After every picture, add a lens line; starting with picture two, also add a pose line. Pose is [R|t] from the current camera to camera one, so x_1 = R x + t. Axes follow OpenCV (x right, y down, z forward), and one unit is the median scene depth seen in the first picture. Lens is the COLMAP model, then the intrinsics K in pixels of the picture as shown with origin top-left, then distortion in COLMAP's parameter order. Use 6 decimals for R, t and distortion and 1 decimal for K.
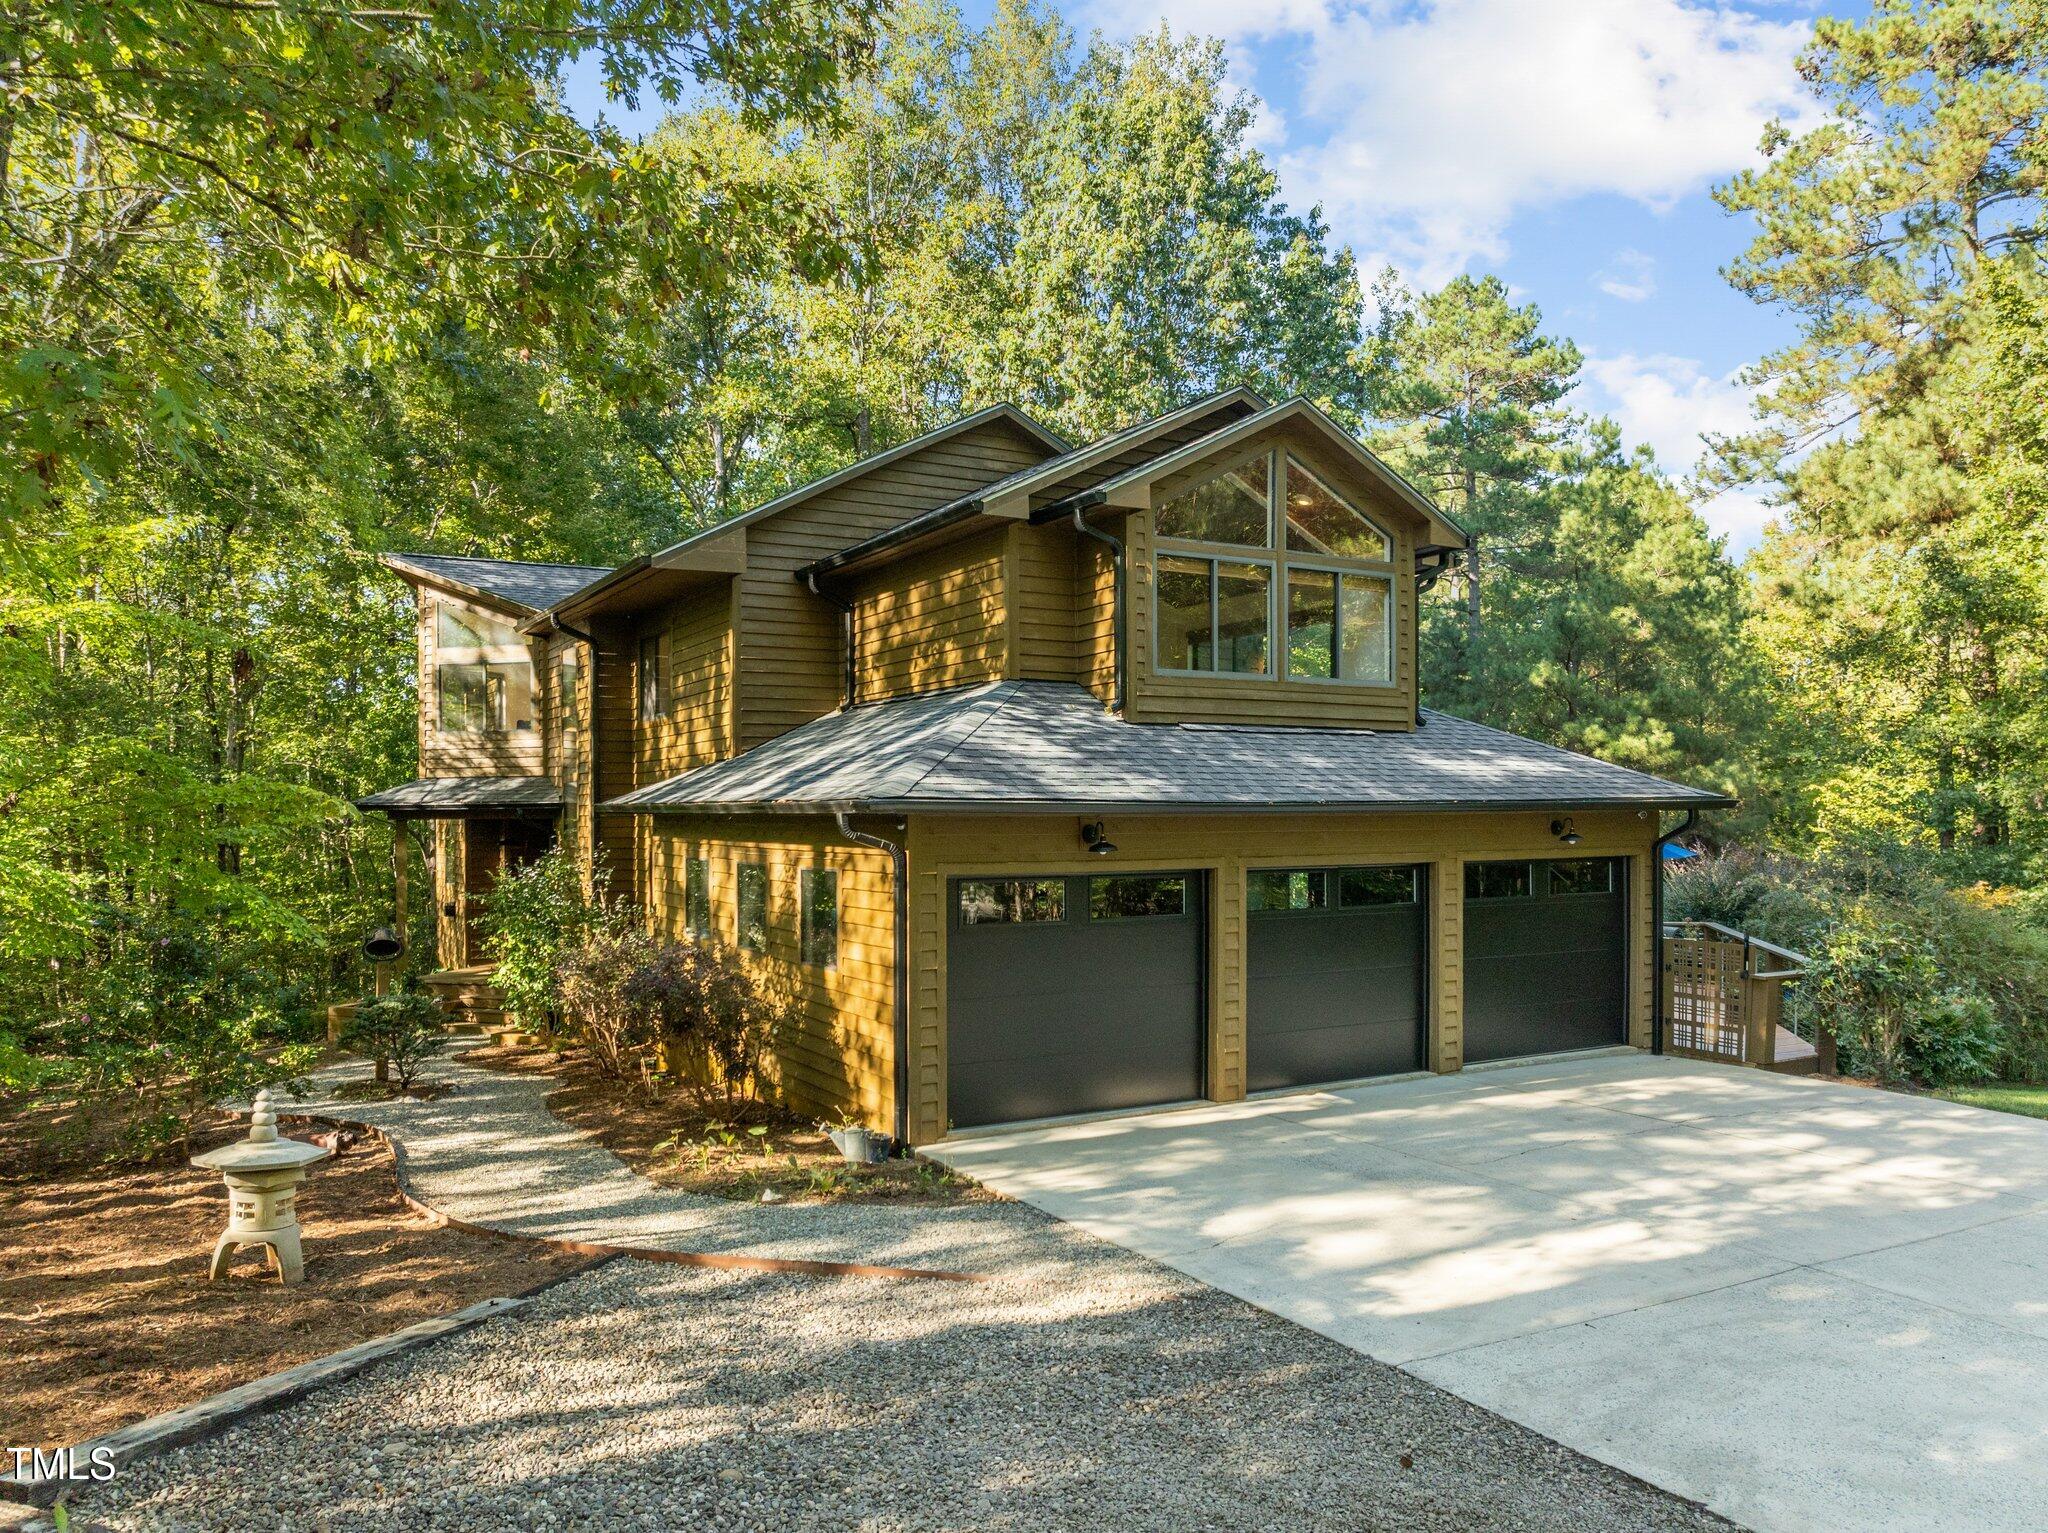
lens RADIAL K [[1434.1, 0, 1025.8], [0, 1434.1, 804.5], [0, 0, 1]] dist [-0.044345, 0.008667]
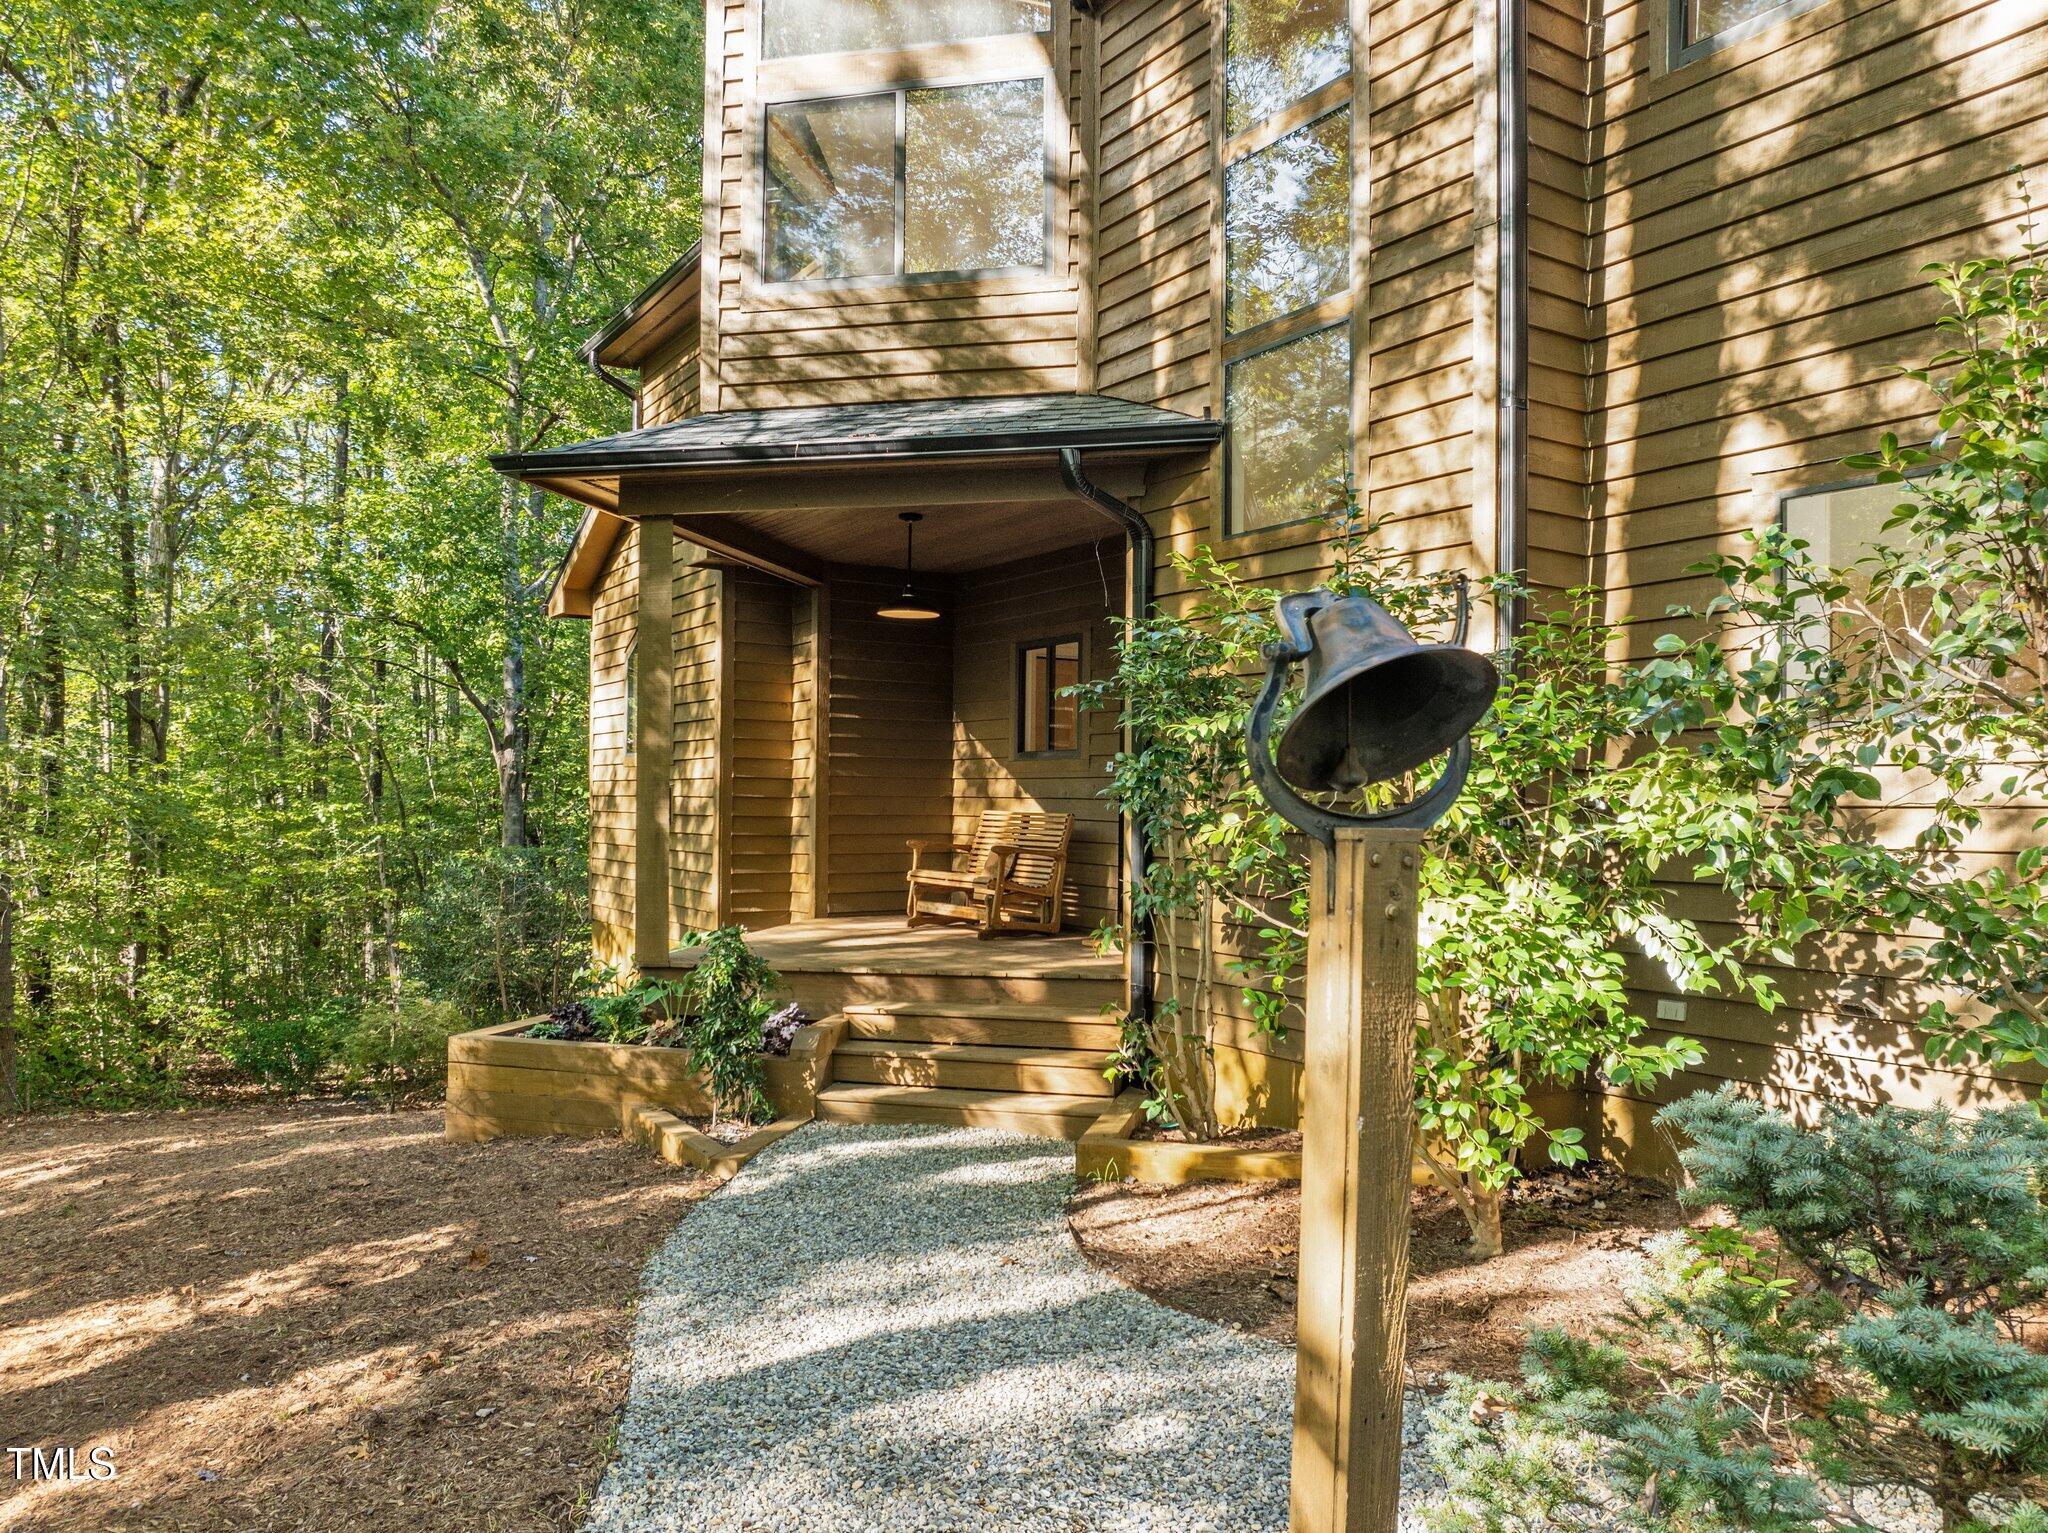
lens RADIAL K [[1416.2, 0, 1037.6], [0, 1416.2, 814.8], [0, 0, 1]] dist [-0.019380, 0.000096]
pose [[0.998002, 0.011752, 0.062076, -0.508382], [-0.012649, 0.999821, 0.014076, 0.111219], [-0.061900, -0.014833, 0.997972, 0.885415]]
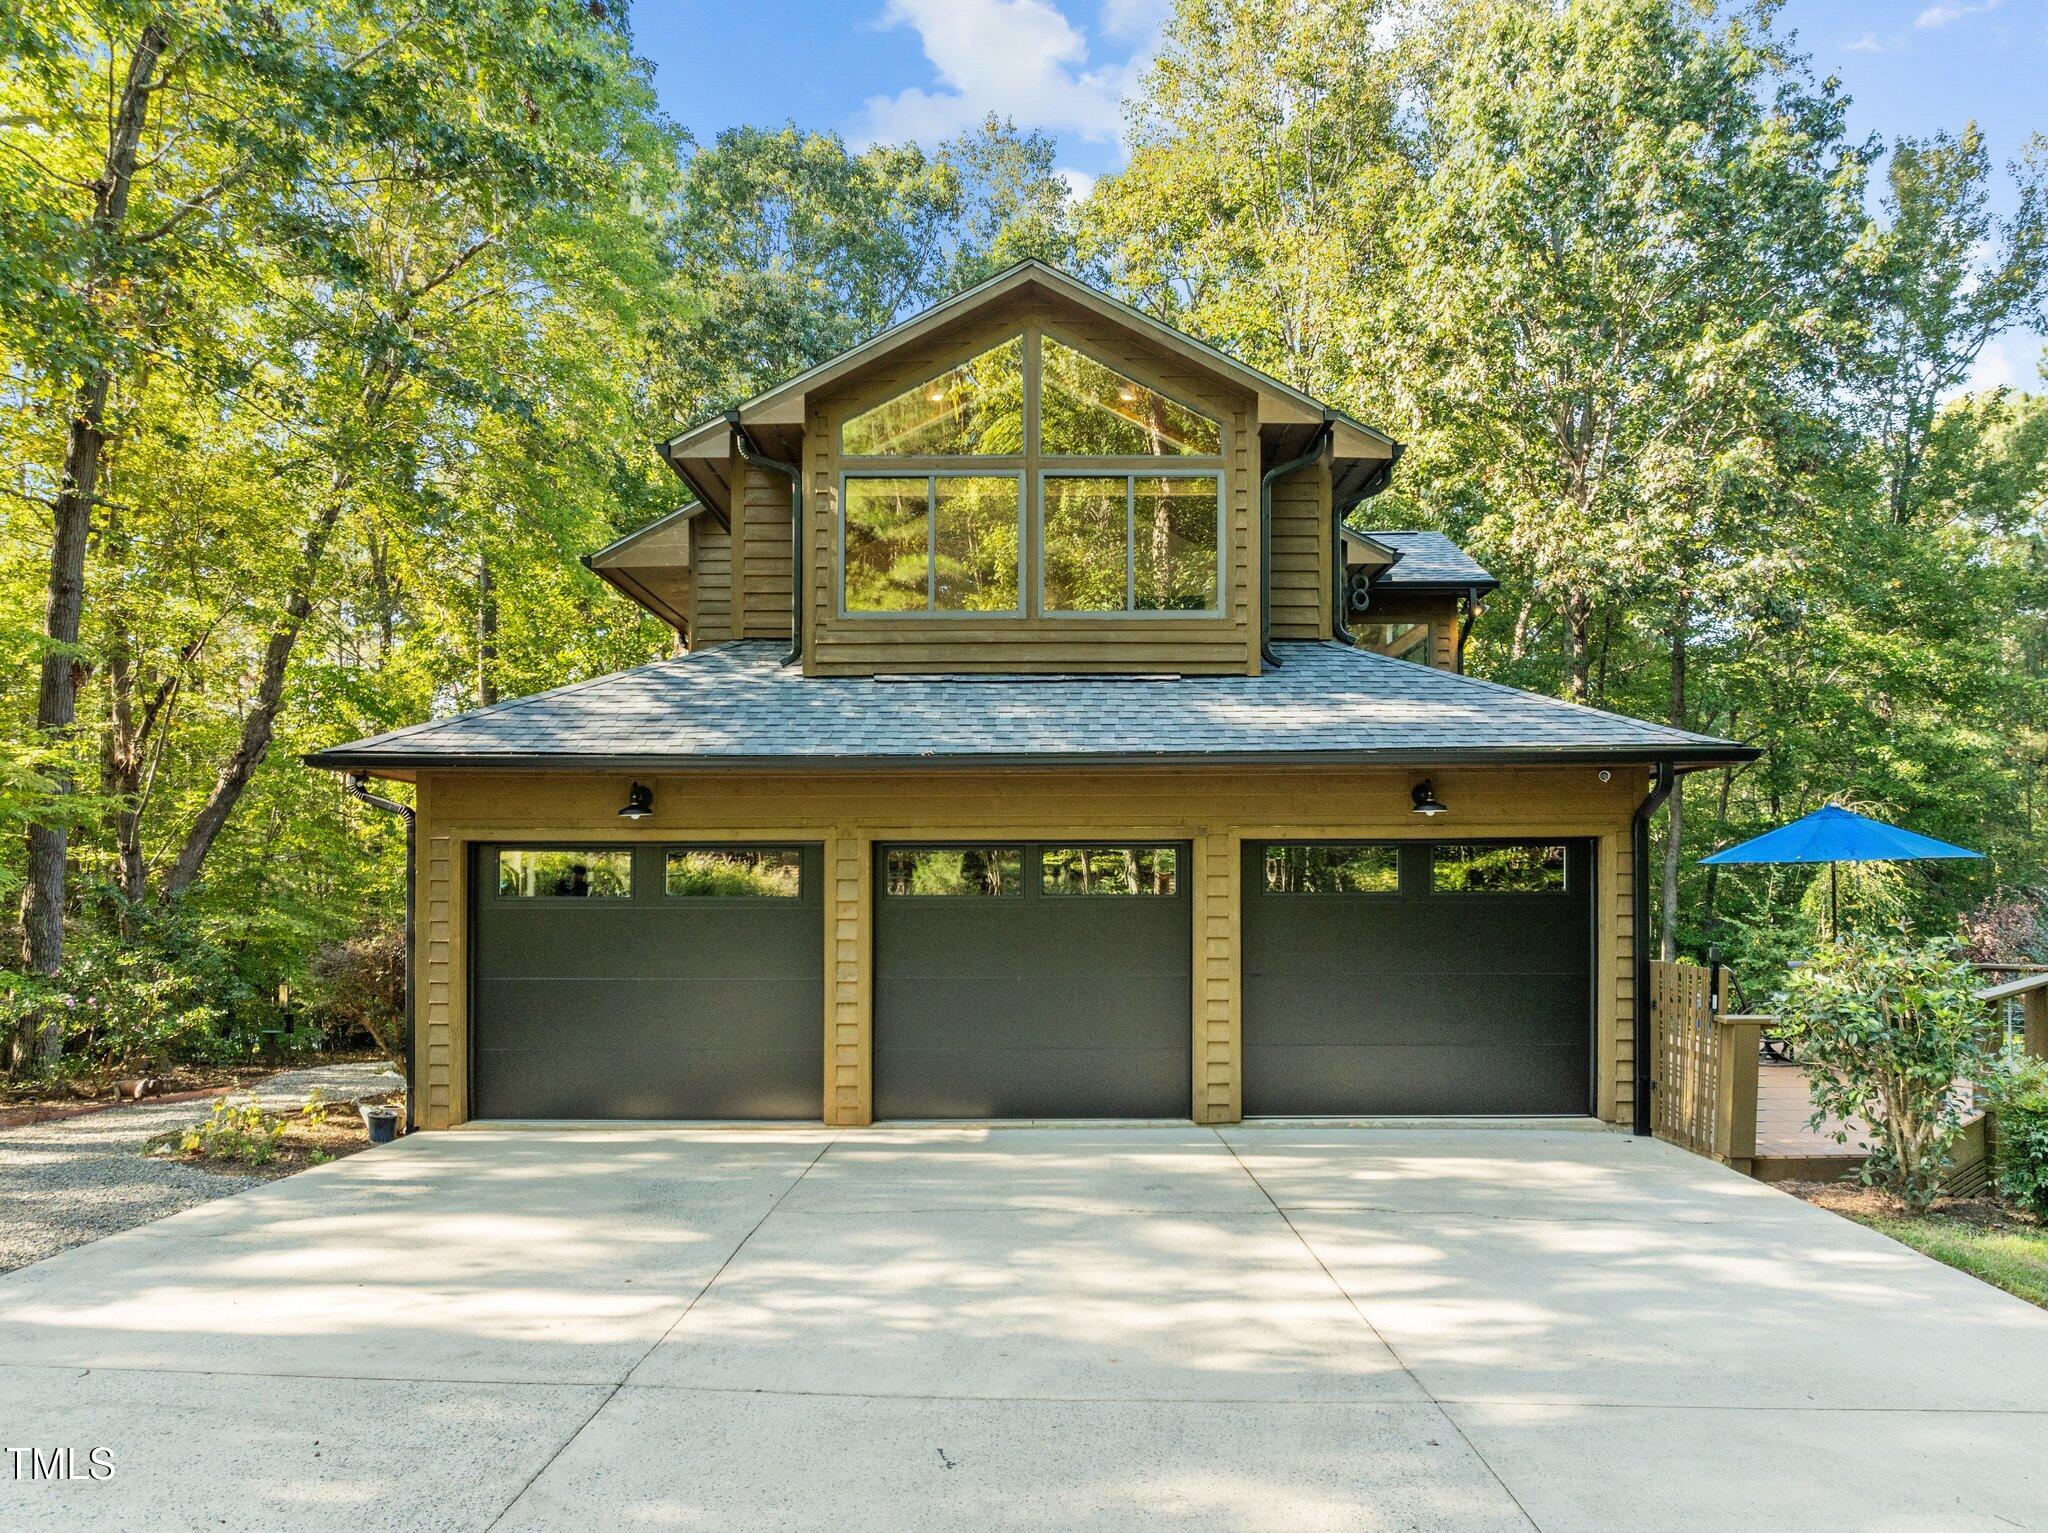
lens RADIAL K [[1456.9, 0, 1028.2], [0, 1456.9, 808.5], [0, 0, 1]] dist [-0.038038, 0.000598]
pose [[0.870819, -0.020632, -0.491171, 0.496006], [0.002002, 0.999259, -0.038425, 0.045239], [0.491600, 0.032478, 0.870215, 0.248702]]
